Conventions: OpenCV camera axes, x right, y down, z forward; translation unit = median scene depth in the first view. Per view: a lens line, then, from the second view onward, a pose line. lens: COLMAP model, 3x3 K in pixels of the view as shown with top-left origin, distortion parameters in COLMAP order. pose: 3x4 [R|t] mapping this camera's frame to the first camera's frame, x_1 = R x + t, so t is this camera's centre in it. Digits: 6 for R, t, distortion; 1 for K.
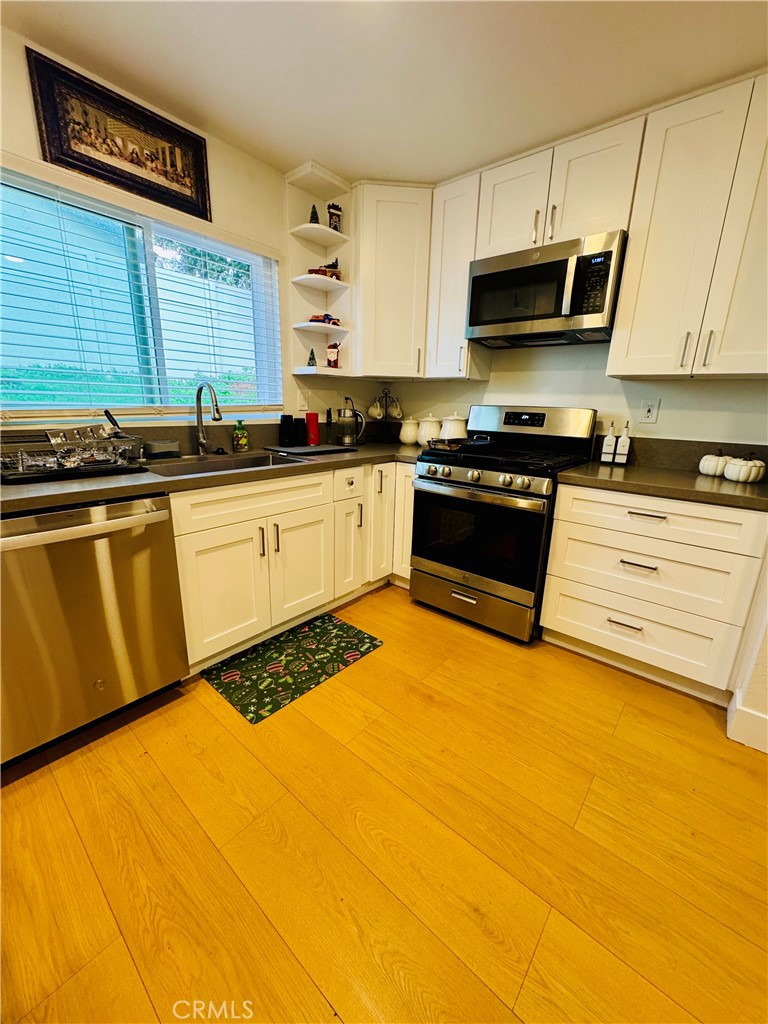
lens RADIAL K [[408.4, 0, 384.0], [0, 408.4, 512.0], [0, 0, 1]] dist [-0.000831, 0.000033]
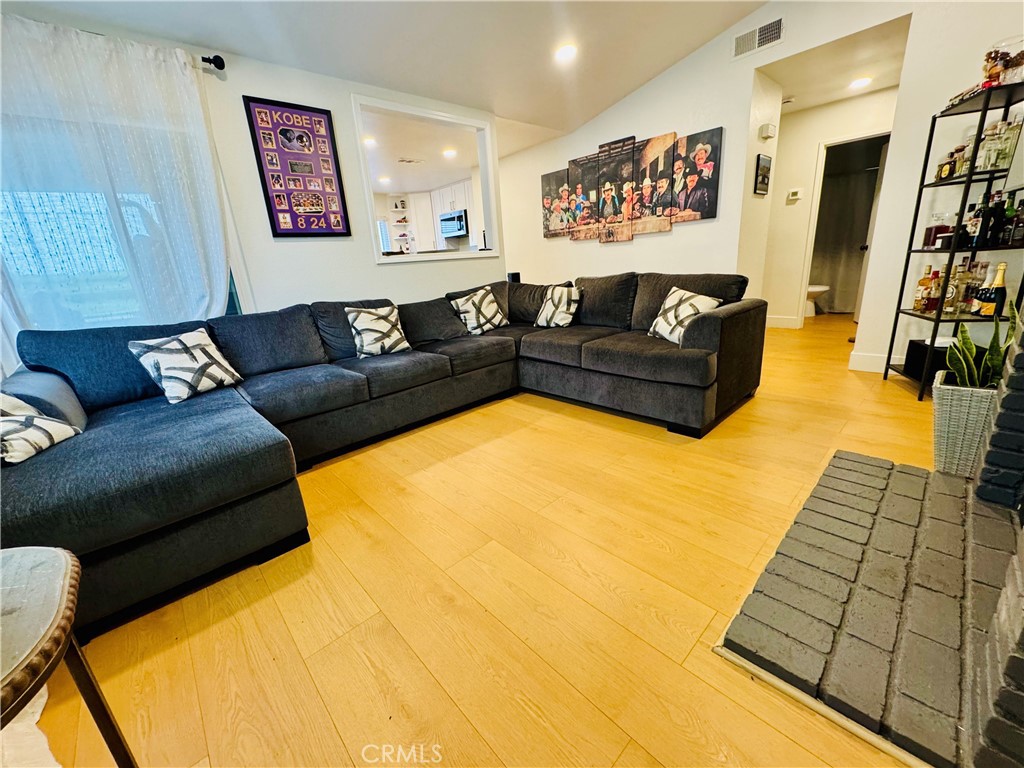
lens RADIAL K [[408.4, 0, 512.0], [0, 408.4, 384.0], [0, 0, 1]] dist [-0.000831, 0.000033]
pose [[0.988272, -0.060173, -0.140352, 1.209121], [0.064449, 0.997579, 0.026117, 0.739909], [0.138440, -0.034856, 0.989757, -2.340920]]
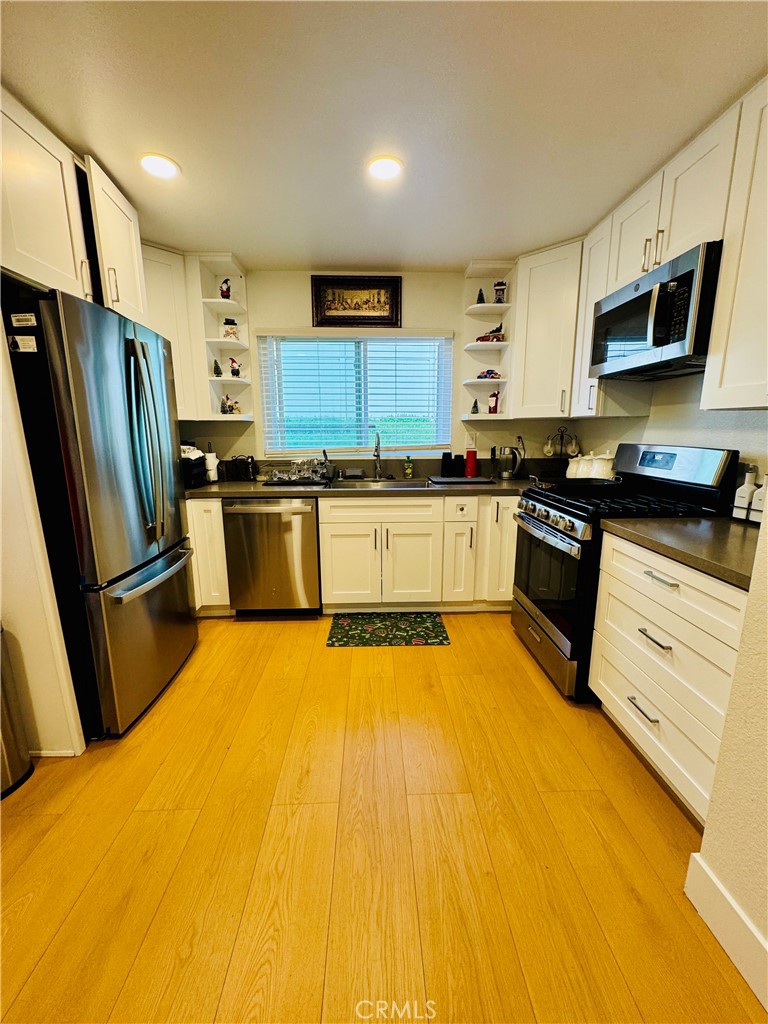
lens RADIAL K [[408.4, 0, 384.0], [0, 408.4, 512.0], [0, 0, 1]] dist [-0.000831, 0.000033]
pose [[0.670343, 0.116636, -0.732827, 0.662194], [-0.170530, 0.985352, 0.000838, -0.023913], [0.722191, 0.124407, 0.680414, 0.011524]]
